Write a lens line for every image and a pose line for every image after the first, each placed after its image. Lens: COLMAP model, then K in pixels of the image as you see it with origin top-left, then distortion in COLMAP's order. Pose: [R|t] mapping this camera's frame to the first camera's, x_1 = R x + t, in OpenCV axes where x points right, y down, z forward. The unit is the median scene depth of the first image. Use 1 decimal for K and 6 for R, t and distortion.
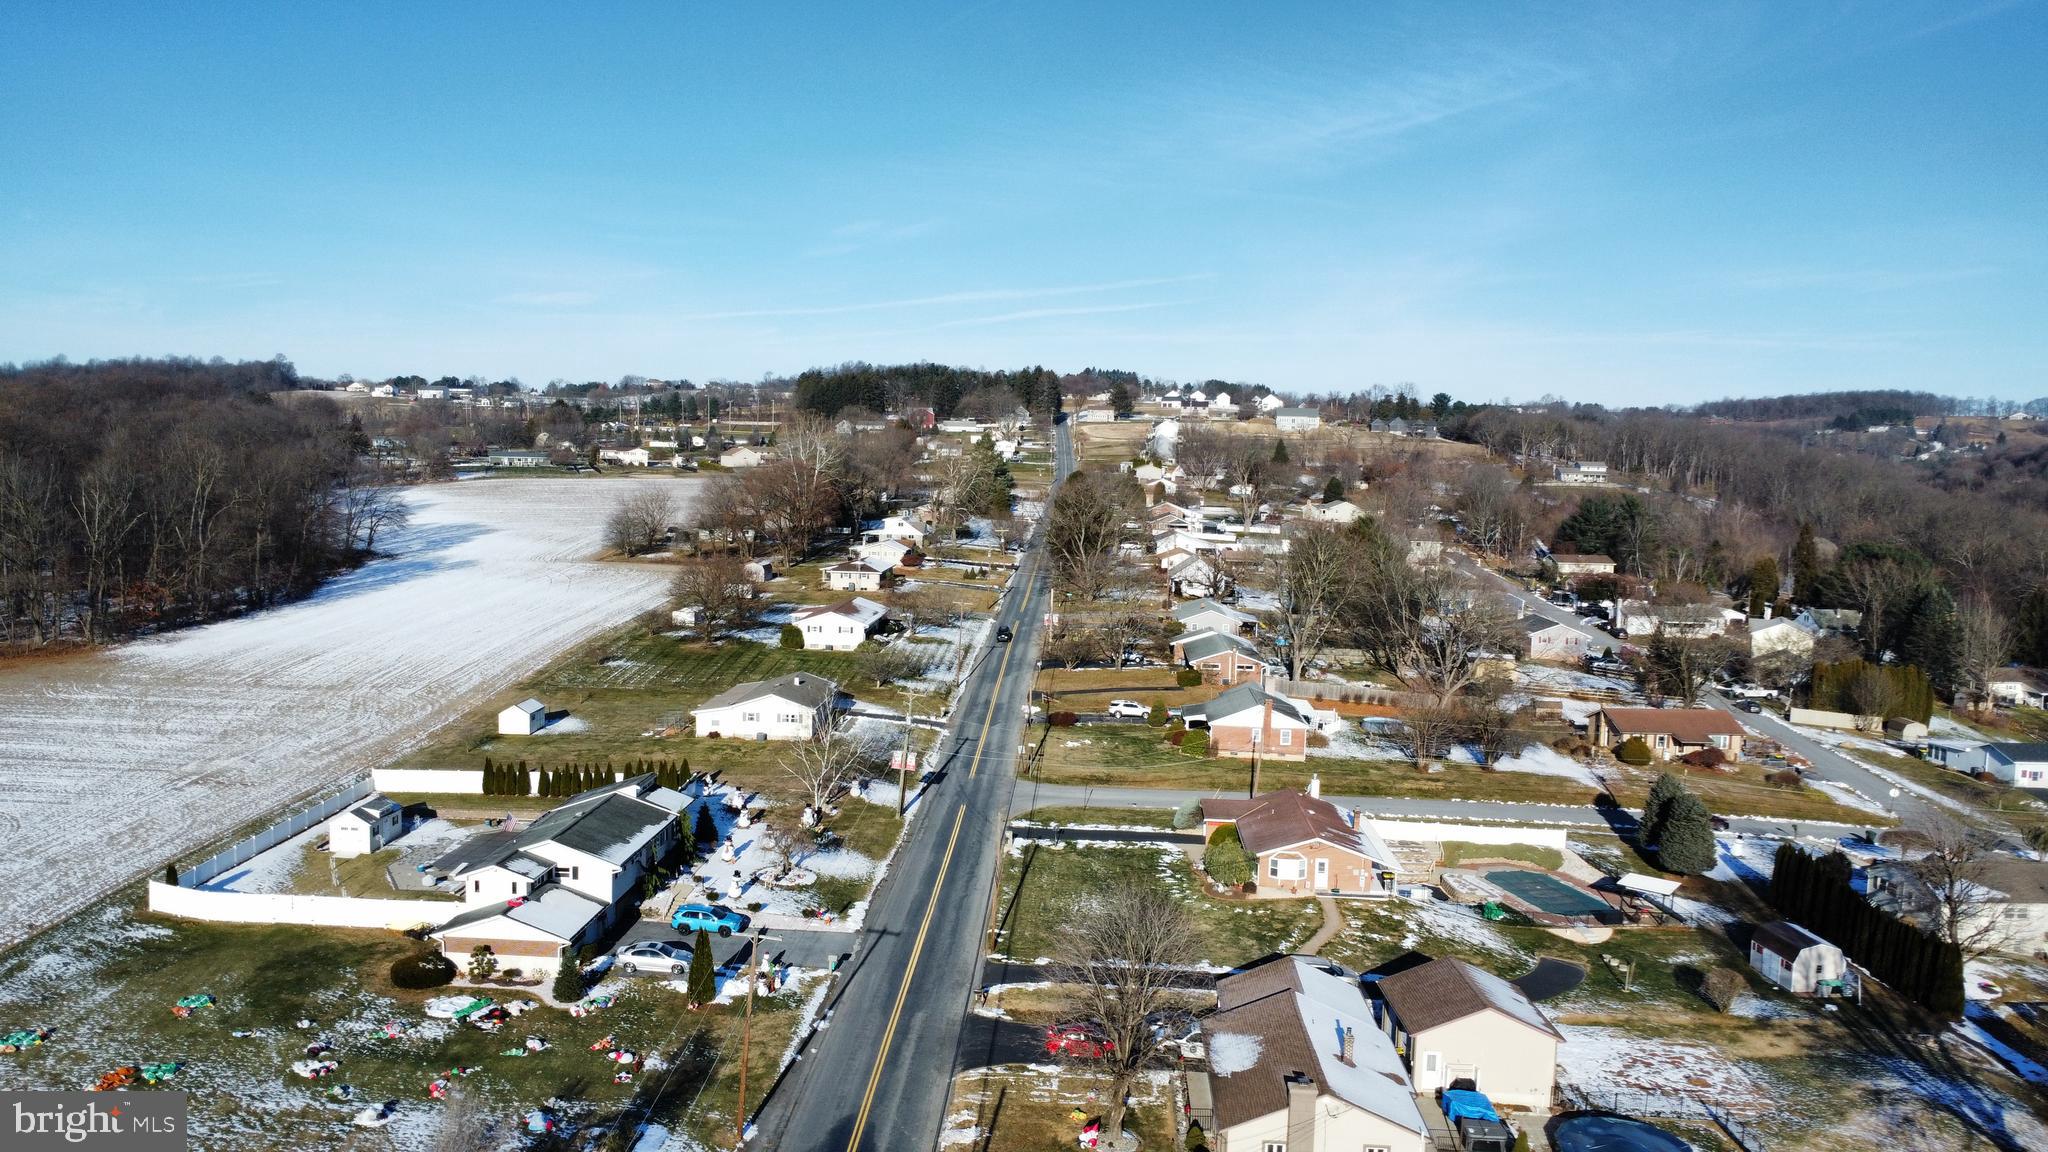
lens RADIAL K [[1482.6, 0, 1024.0], [0, 1482.6, 576.0], [0, 0, 1]] dist [-0.015096, -0.027490]
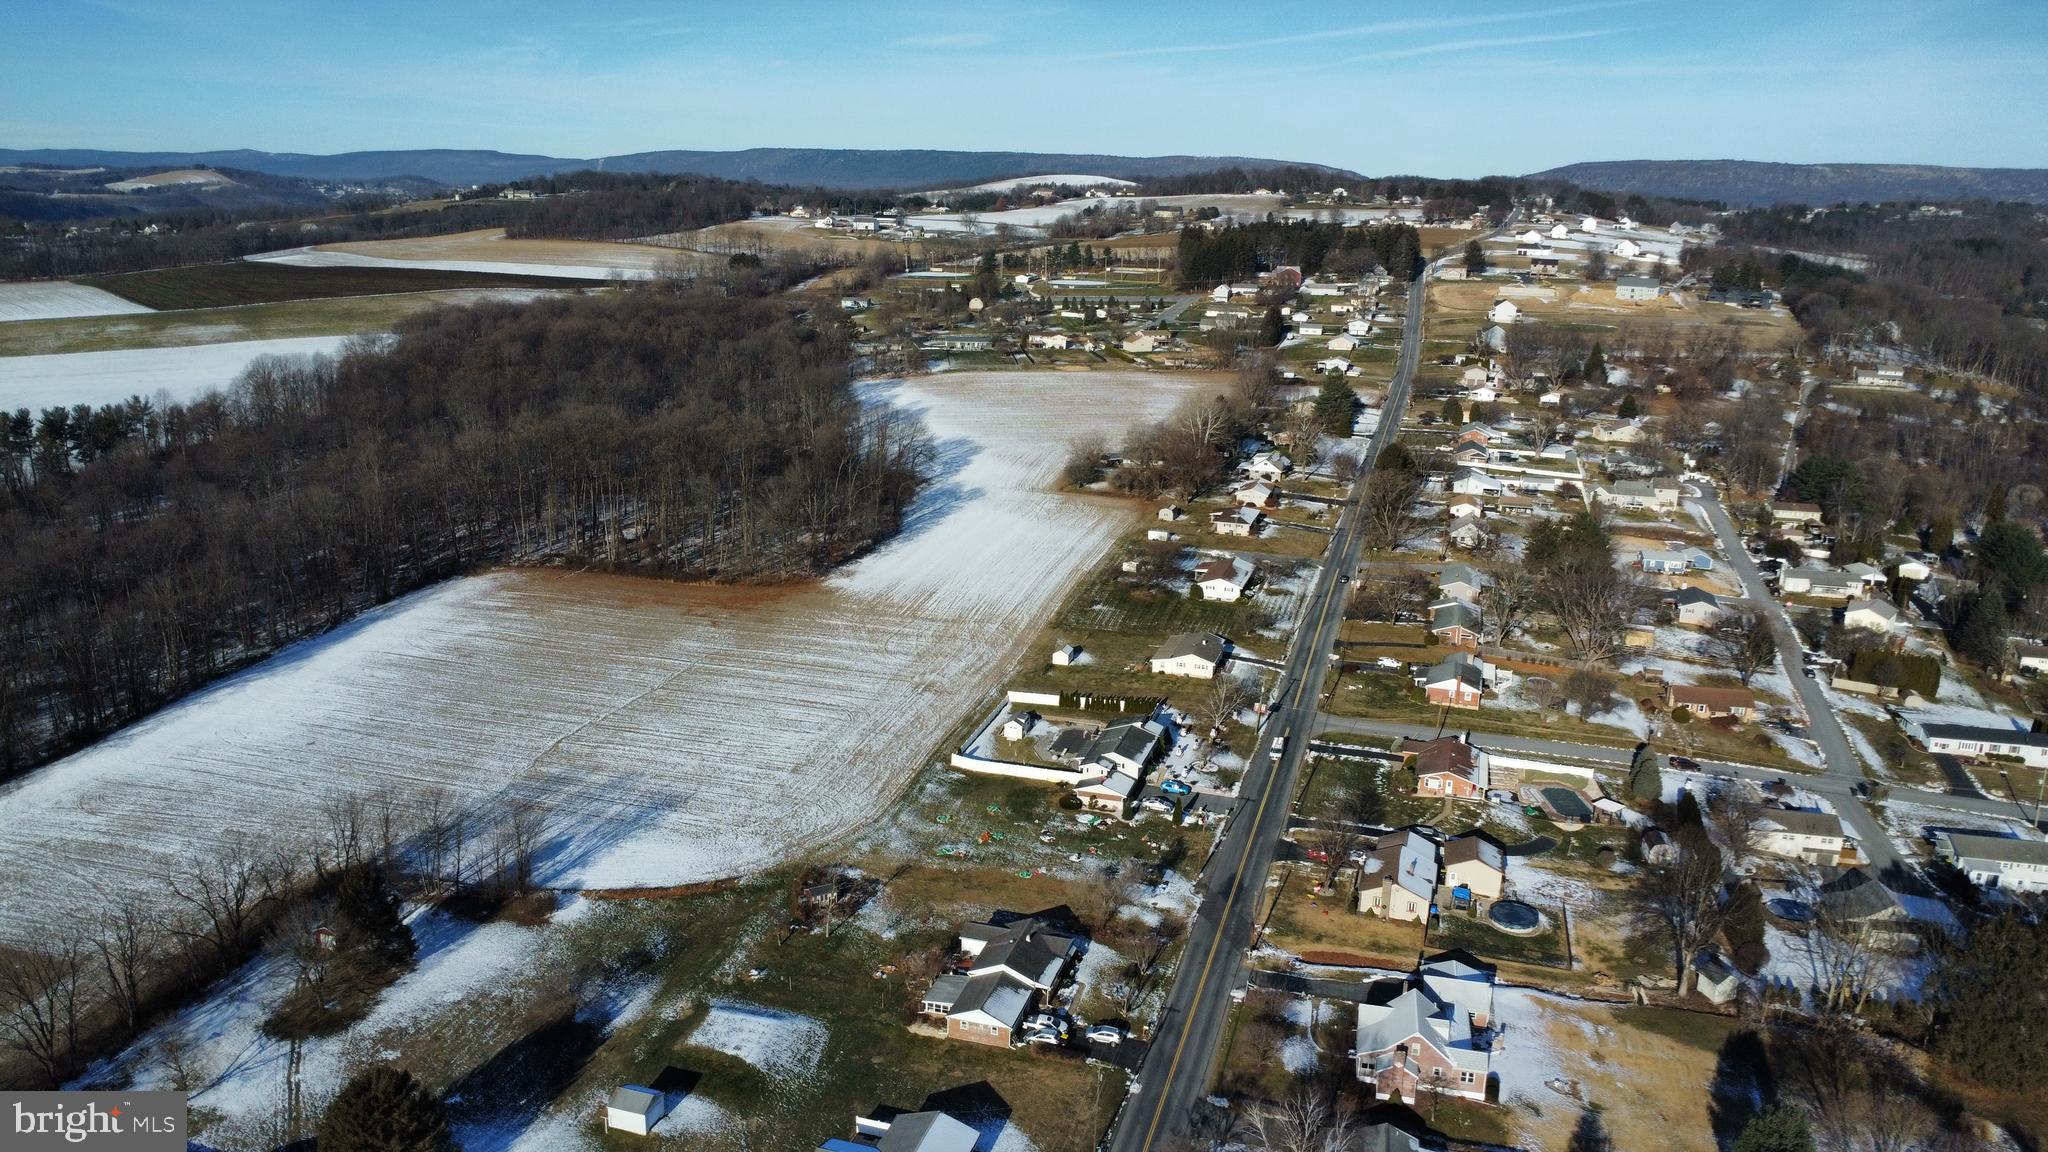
lens RADIAL K [[1482.6, 0, 1024.0], [0, 1482.6, 576.0], [0, 0, 1]] dist [-0.015096, -0.027490]
pose [[0.970498, 0.058338, -0.233947, 0.081303], [-0.018820, 0.985656, 0.167716, -0.443533], [0.240375, -0.158365, 0.957674, -1.151423]]
